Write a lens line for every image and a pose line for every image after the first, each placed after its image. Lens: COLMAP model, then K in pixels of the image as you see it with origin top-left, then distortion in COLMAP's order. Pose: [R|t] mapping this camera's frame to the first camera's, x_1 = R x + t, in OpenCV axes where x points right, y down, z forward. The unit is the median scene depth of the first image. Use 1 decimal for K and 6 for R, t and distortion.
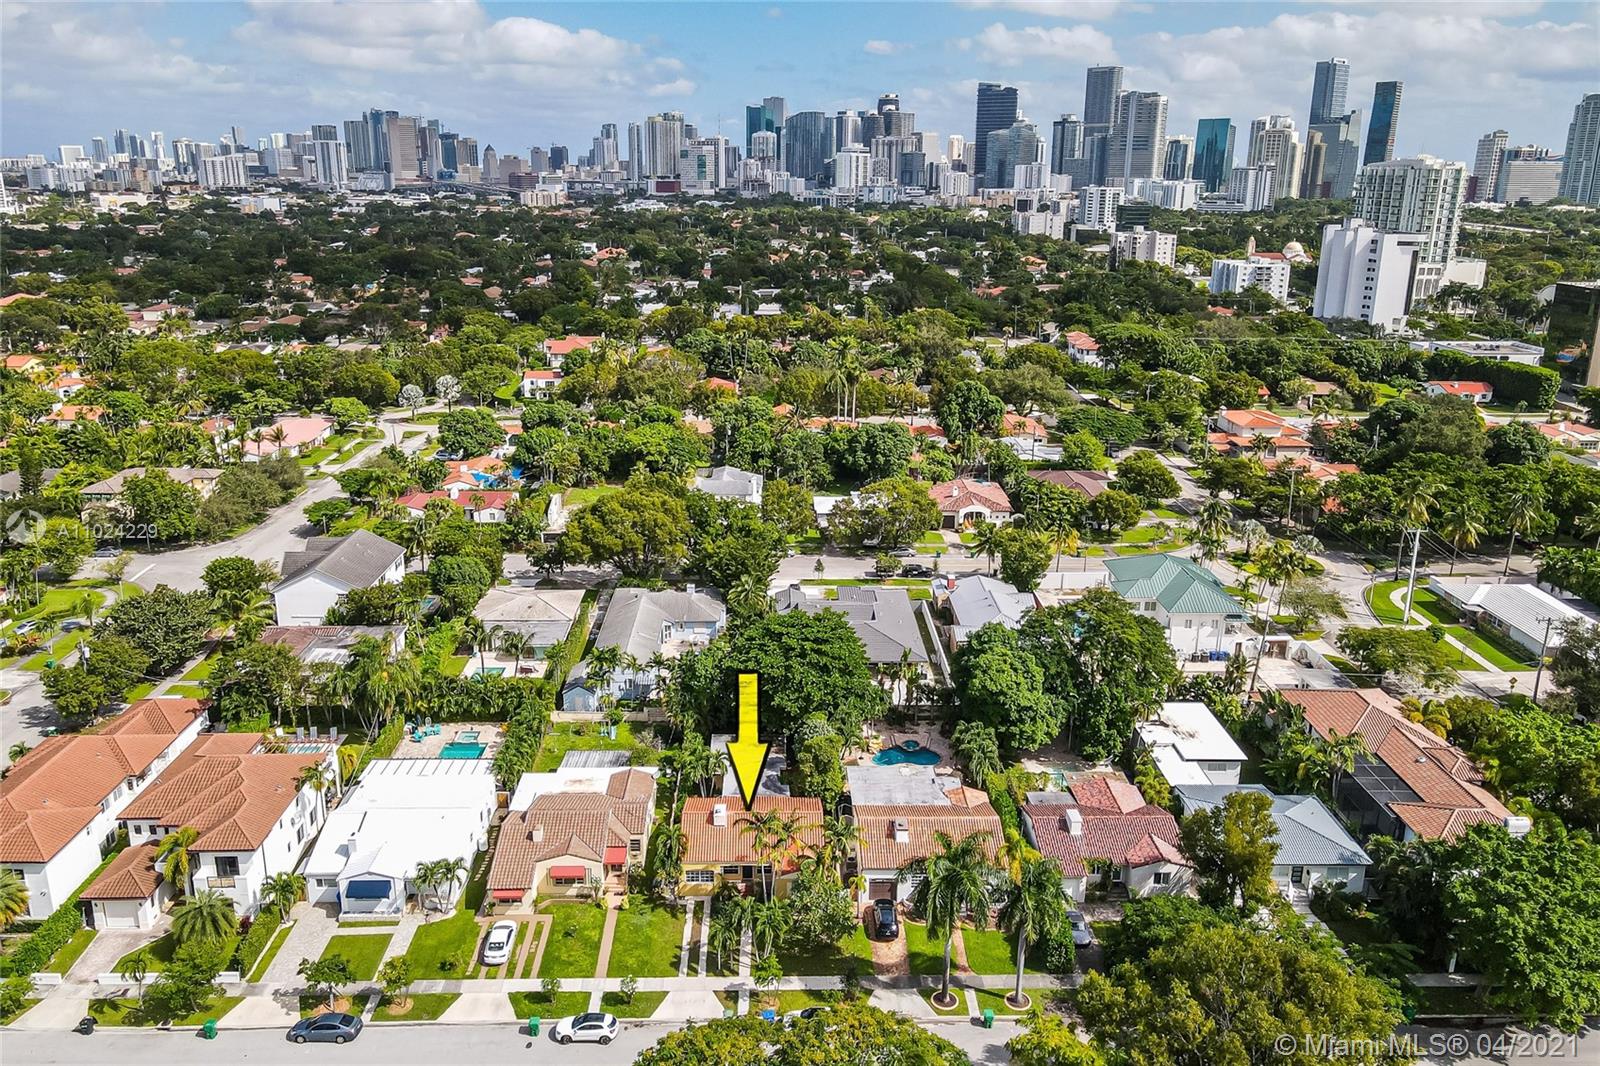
lens RADIAL K [[1159.2, 0, 794.8], [0, 1159.2, 504.0], [0, 0, 1]] dist [0.006455, 0.007976]
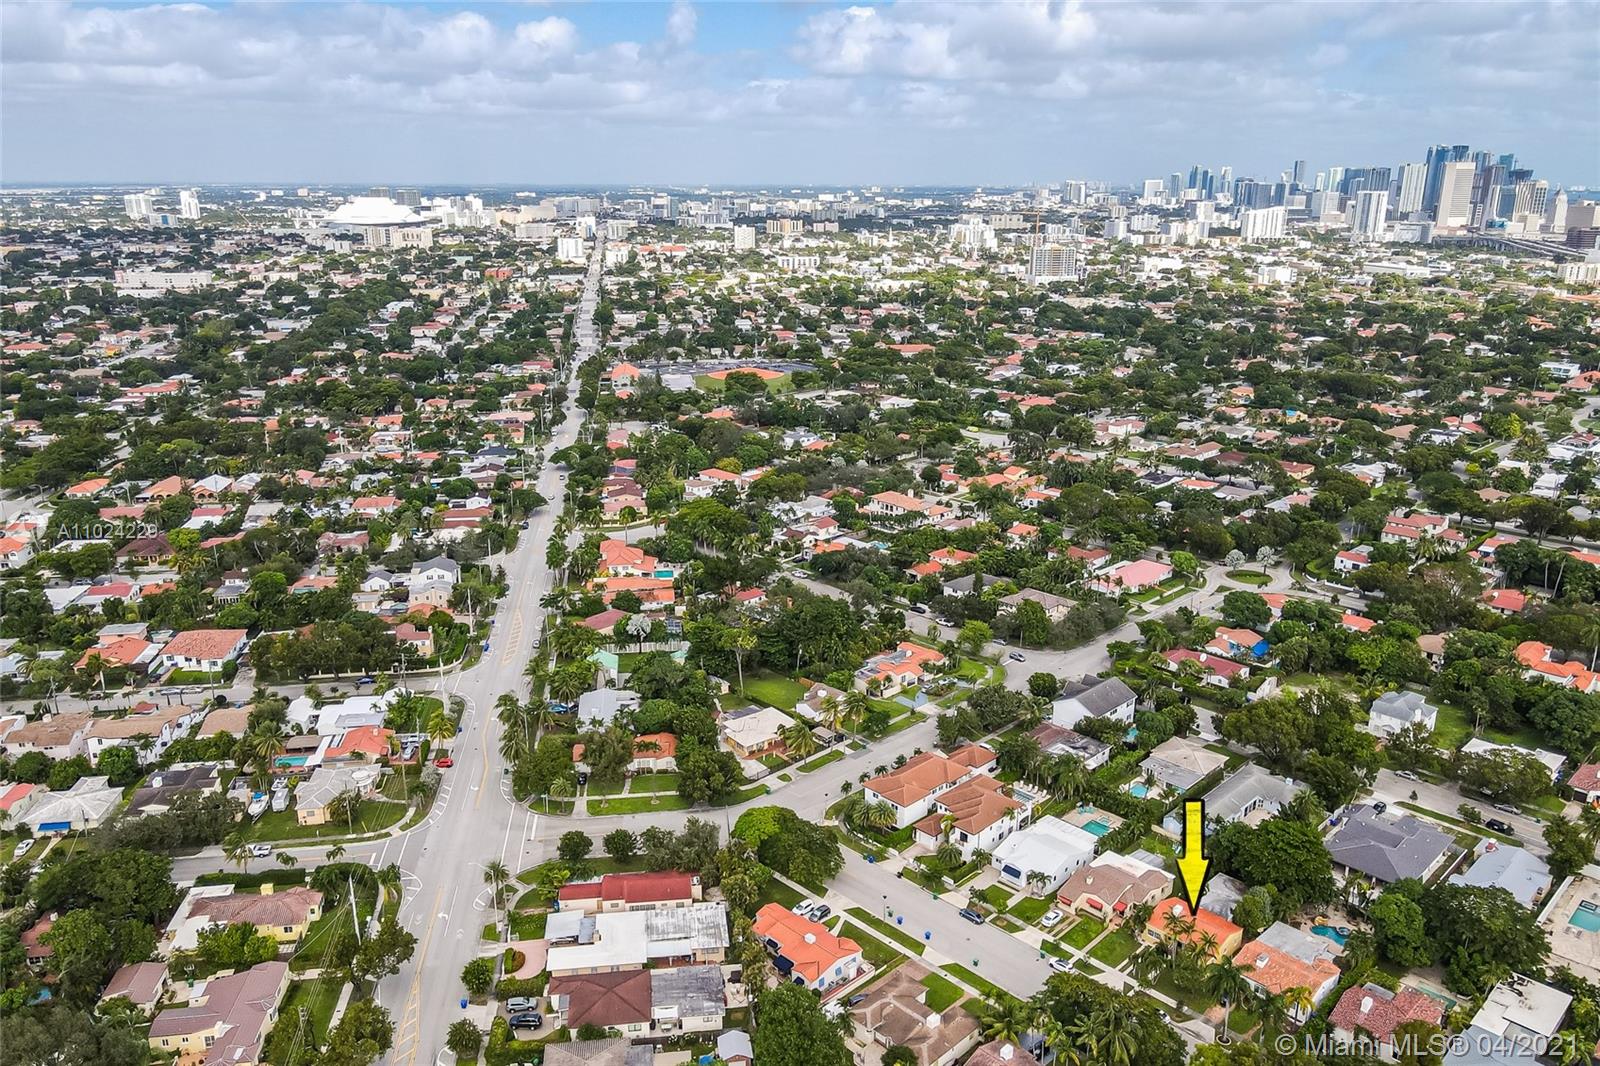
lens RADIAL K [[1167.5, 0, 800.0], [0, 1167.5, 533.0], [0, 0, 1]] dist [-0.019487, 0.044588]
pose [[0.680457, 0.200479, -0.704830, 0.426288], [-0.196633, 0.976527, 0.087927, -0.221654], [0.705913, 0.078762, 0.703905, -0.481930]]
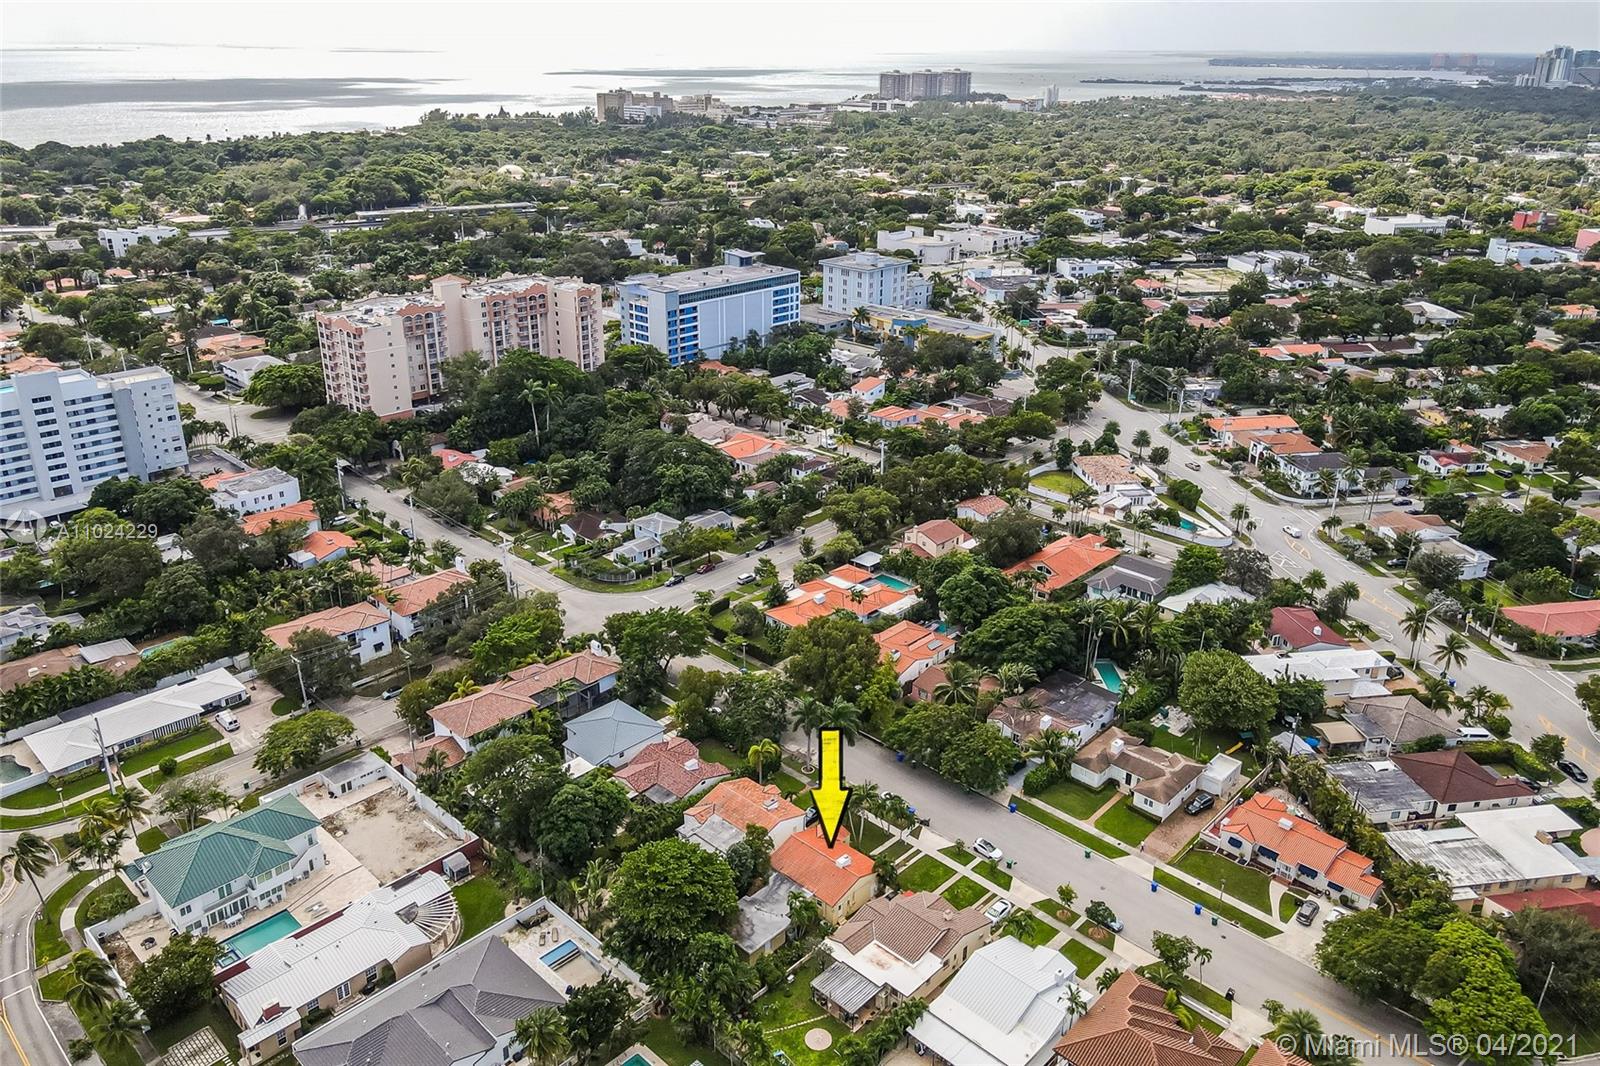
lens RADIAL K [[1134.6, 0, 800.0], [0, 1134.6, 533.0], [0, 0, 1]] dist [0.003509, 0.007974]
pose [[-0.704544, -0.289418, 0.647962, -0.488818], [0.186738, 0.805274, 0.562727, -0.521720], [-0.684651, 0.517465, -0.513306, 0.904363]]
